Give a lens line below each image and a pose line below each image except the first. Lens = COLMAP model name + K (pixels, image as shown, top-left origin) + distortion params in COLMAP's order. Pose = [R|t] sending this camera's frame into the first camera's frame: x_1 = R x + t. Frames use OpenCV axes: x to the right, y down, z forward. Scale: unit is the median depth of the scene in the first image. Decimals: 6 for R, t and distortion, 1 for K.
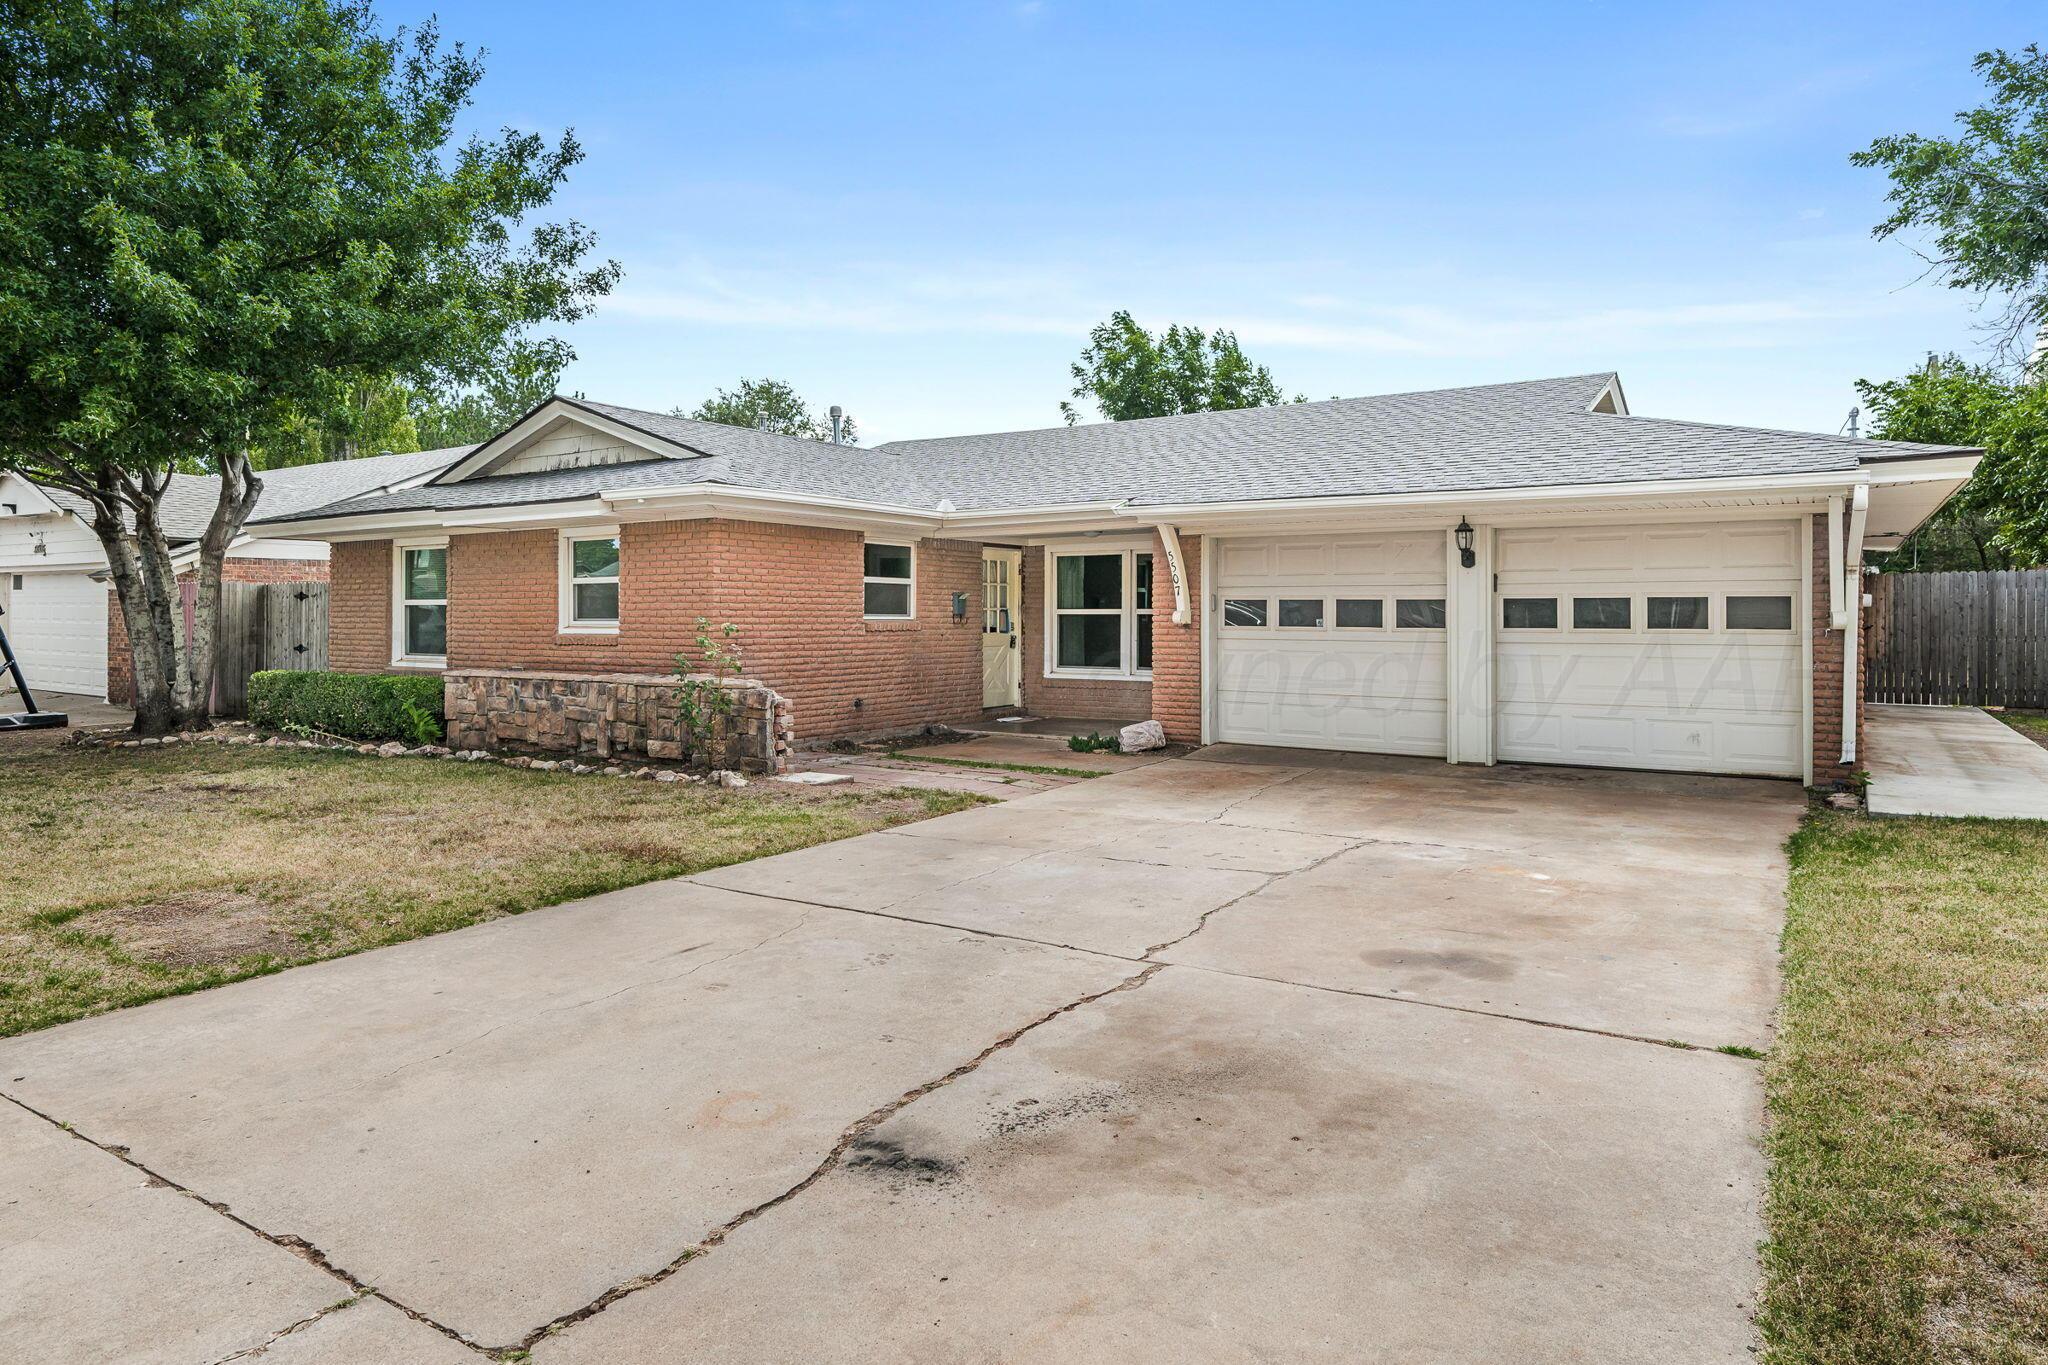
lens RADIAL K [[1238.3, 0, 1026.1], [0, 1238.3, 673.0], [0, 0, 1]] dist [0.007747, 0.001656]
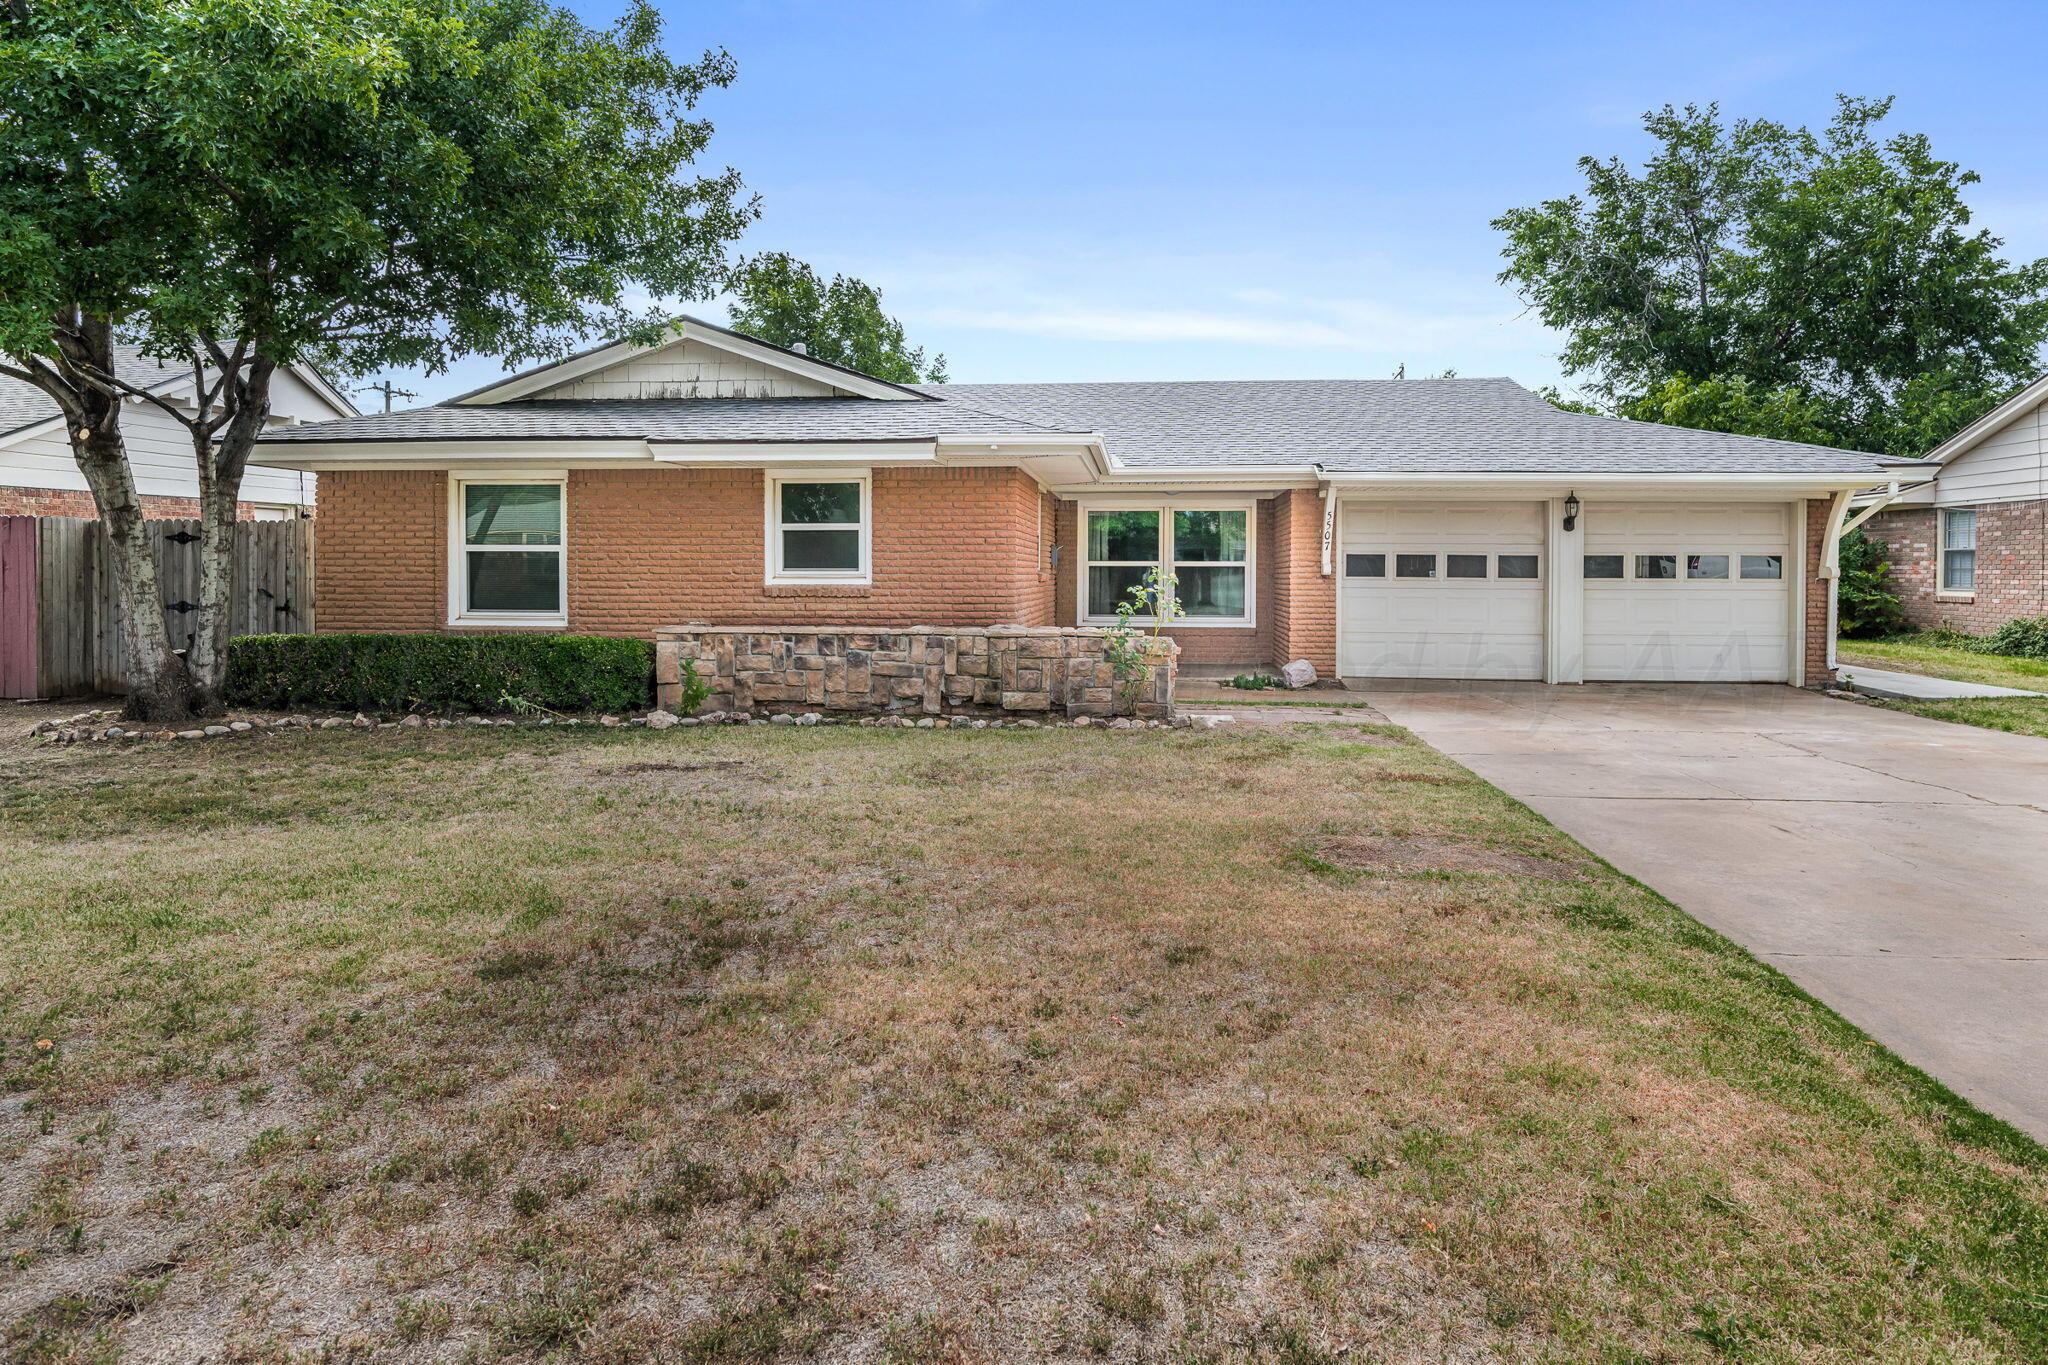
lens RADIAL K [[1238.3, 0, 1028.9], [0, 1238.3, 682.8], [0, 0, 1]] dist [0.007747, 0.001656]
pose [[0.879712, -0.040478, 0.473781, -0.669063], [0.018320, 0.998516, 0.051293, -0.003146], [-0.475154, -0.036444, 0.879148, 0.110191]]
